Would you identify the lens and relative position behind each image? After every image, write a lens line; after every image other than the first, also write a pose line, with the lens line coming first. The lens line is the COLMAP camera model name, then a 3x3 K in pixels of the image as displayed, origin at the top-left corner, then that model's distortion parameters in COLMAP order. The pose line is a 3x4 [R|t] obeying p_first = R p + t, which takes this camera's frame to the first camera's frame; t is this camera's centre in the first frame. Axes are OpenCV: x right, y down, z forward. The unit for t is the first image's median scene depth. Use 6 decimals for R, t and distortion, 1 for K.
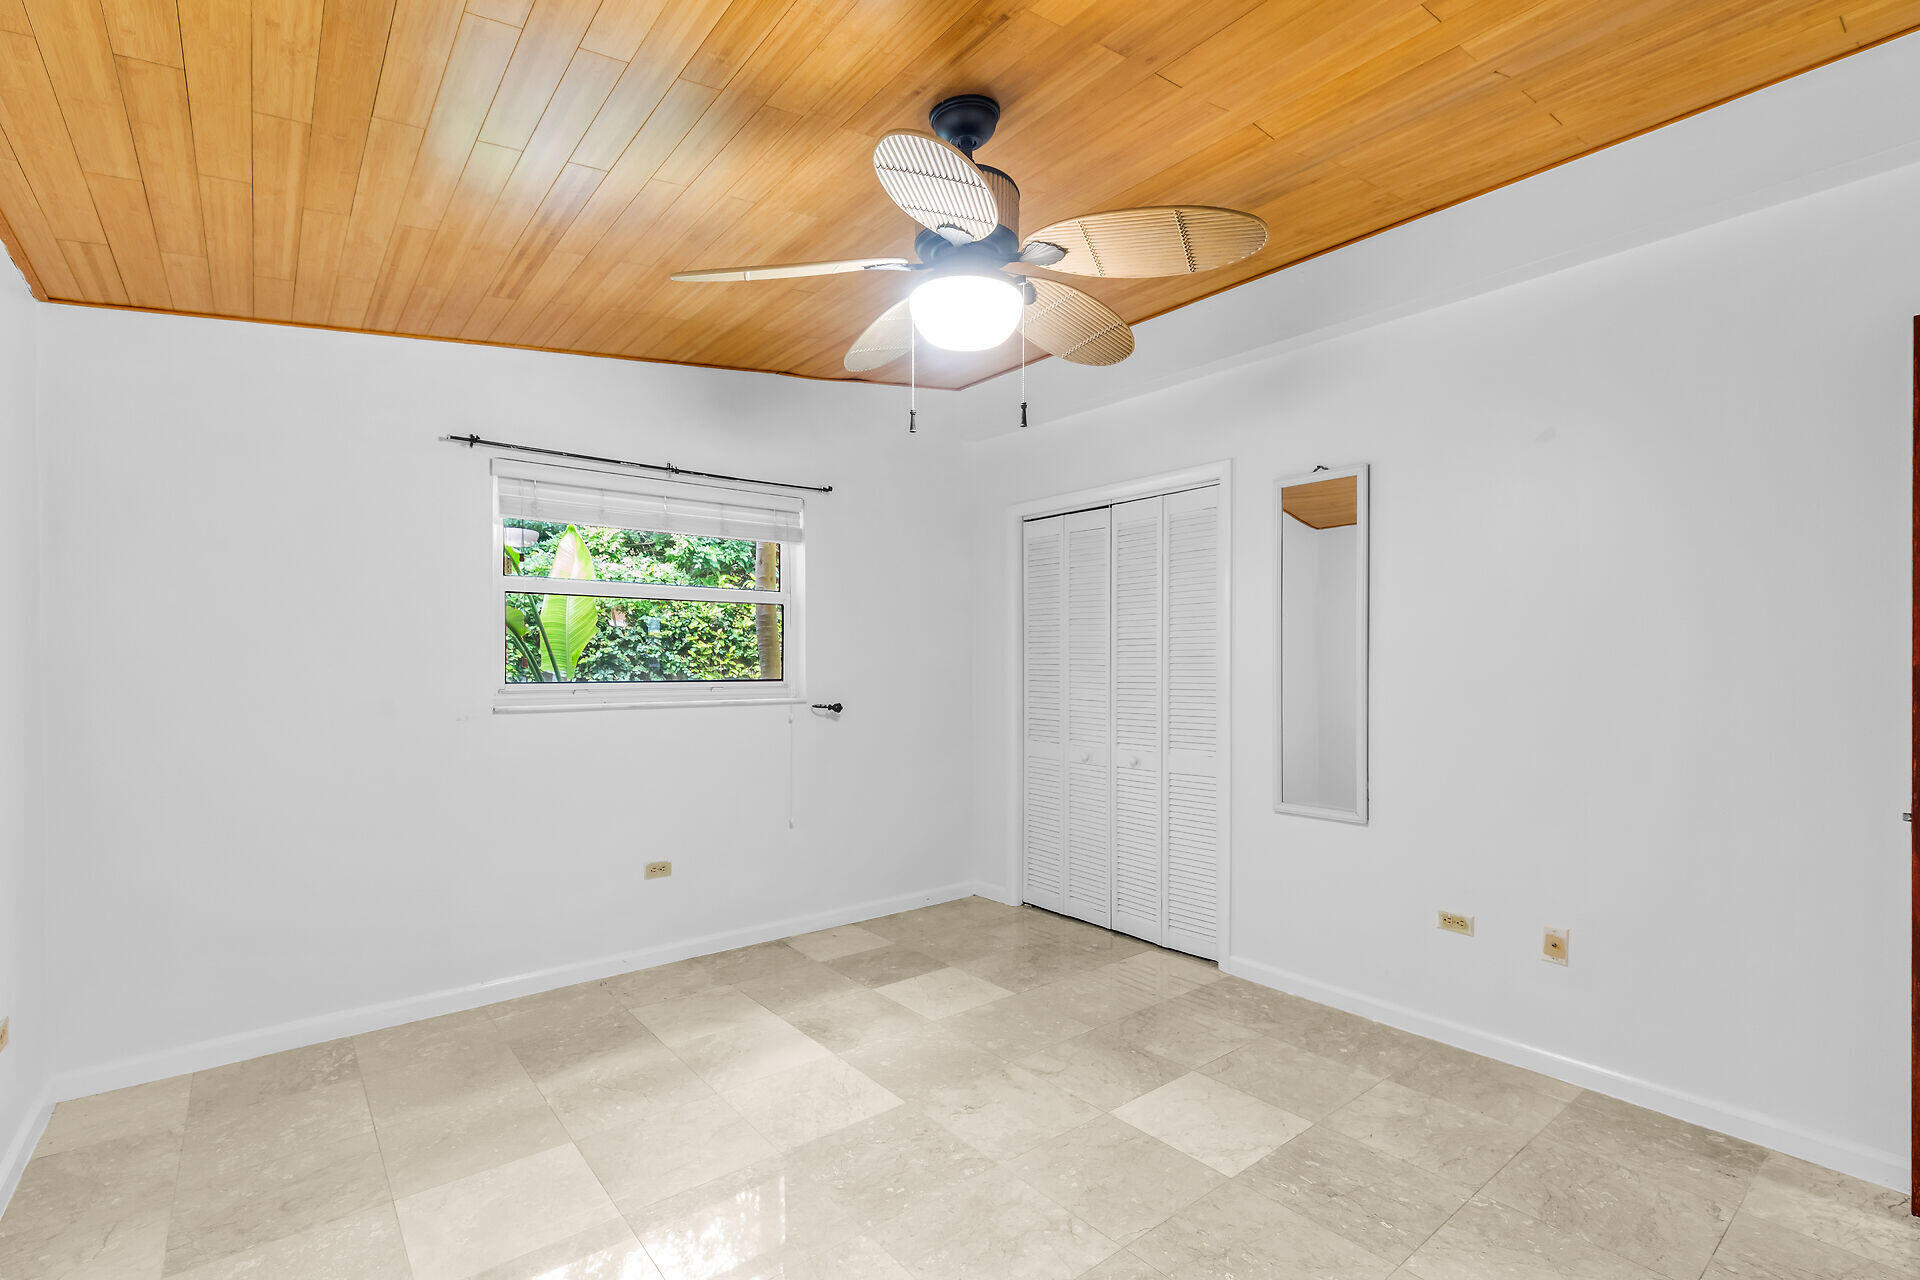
lens RADIAL K [[862.0, 0, 962.0], [0, 862.0, 662.5], [0, 0, 1]] dist [0.000593, -0.000021]
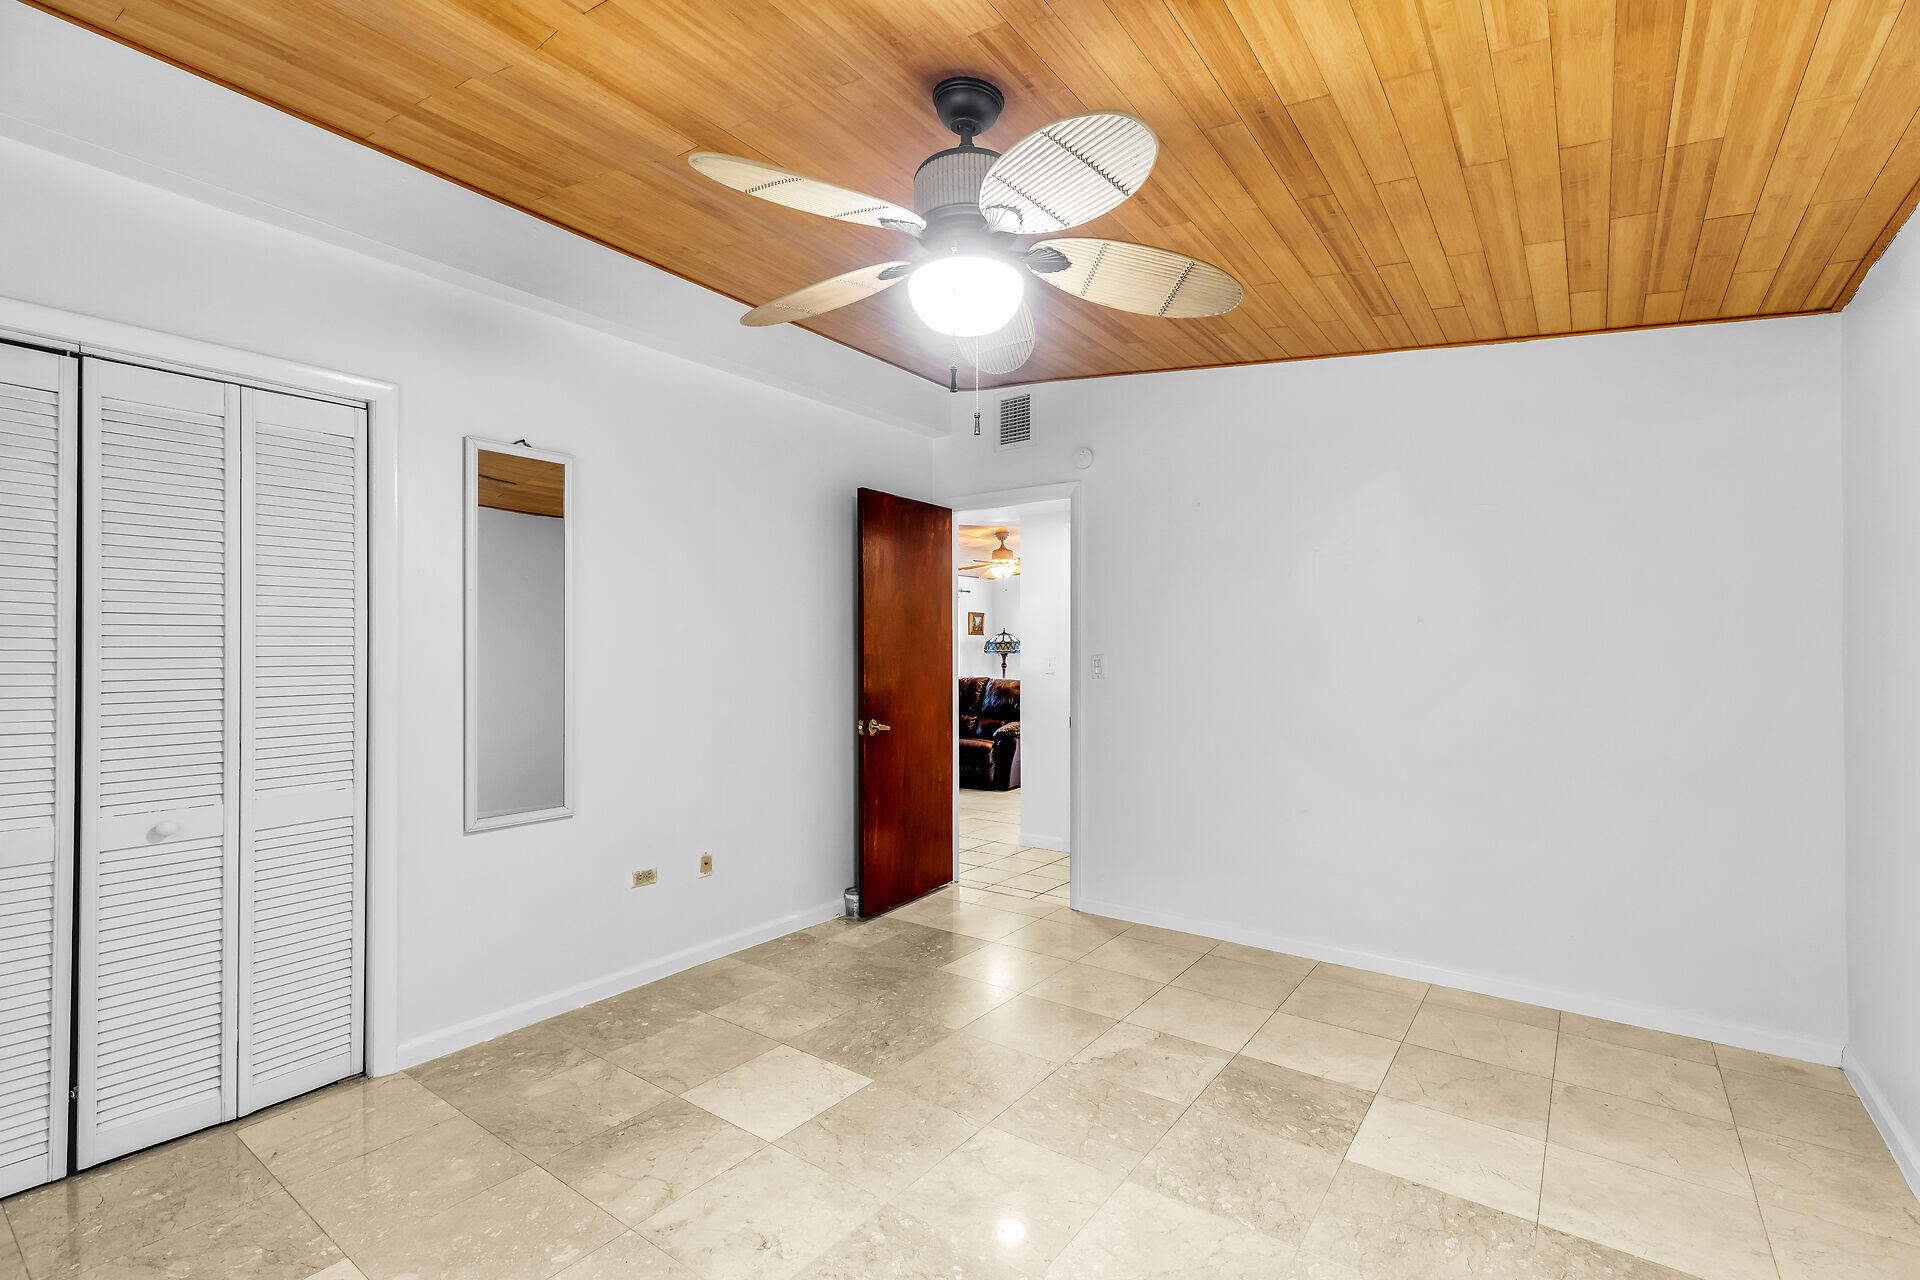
lens RADIAL K [[855.3, 0, 955.8], [0, 855.3, 642.0], [0, 0, 1]] dist [0.003993, 0.000192]
pose [[-0.239382, 0.011079, 0.970862, -0.658573], [0.004232, 0.999937, -0.010367, -0.001908], [-0.970916, 0.001627, -0.239414, 0.875210]]
